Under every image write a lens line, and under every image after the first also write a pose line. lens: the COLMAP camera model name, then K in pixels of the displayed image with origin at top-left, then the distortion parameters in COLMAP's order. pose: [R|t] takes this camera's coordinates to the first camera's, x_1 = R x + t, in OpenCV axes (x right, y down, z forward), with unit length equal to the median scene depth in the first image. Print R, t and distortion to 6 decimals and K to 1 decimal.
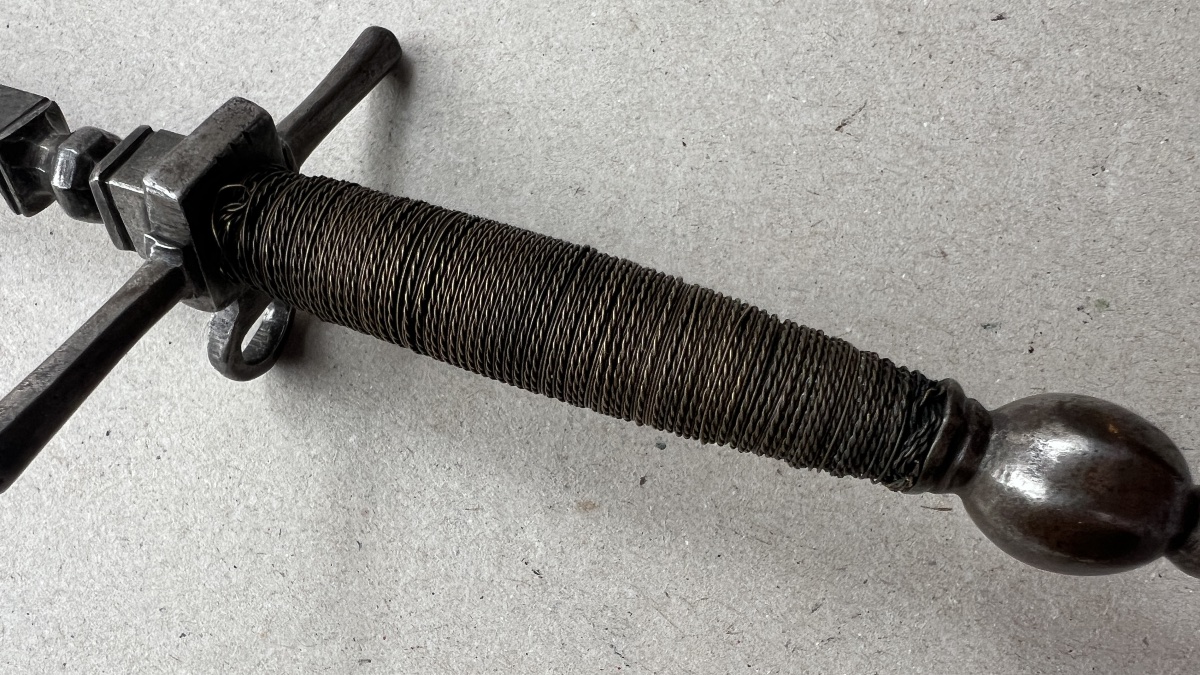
lens RADIAL K [[967.7, 0, 592.1], [0, 967.7, 332.4], [0, 0, 1]] dist [0.019398, -0.052221]
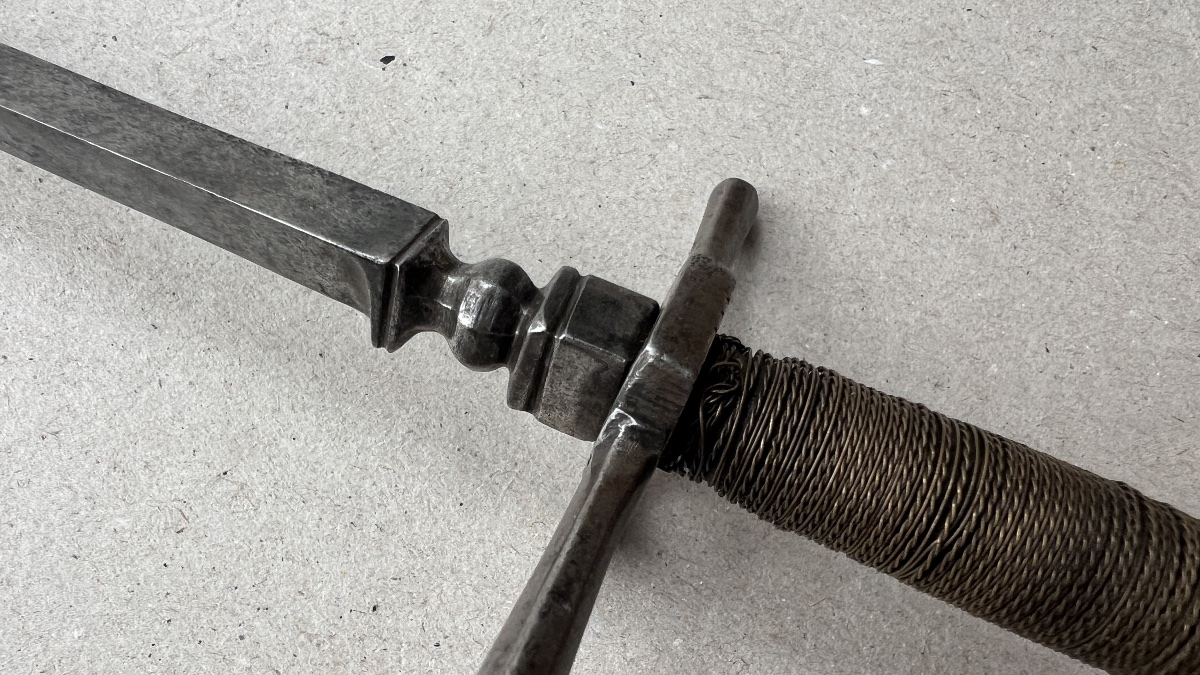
lens RADIAL K [[967.7, 0, 602.9], [0, 967.7, 339.5], [0, 0, 1]] dist [0.019398, -0.052221]
pose [[0.980471, 0.125919, 0.151065, -0.468827], [-0.109124, 0.987381, -0.114764, -0.048456], [-0.163610, 0.096038, 0.981839, 0.141595]]
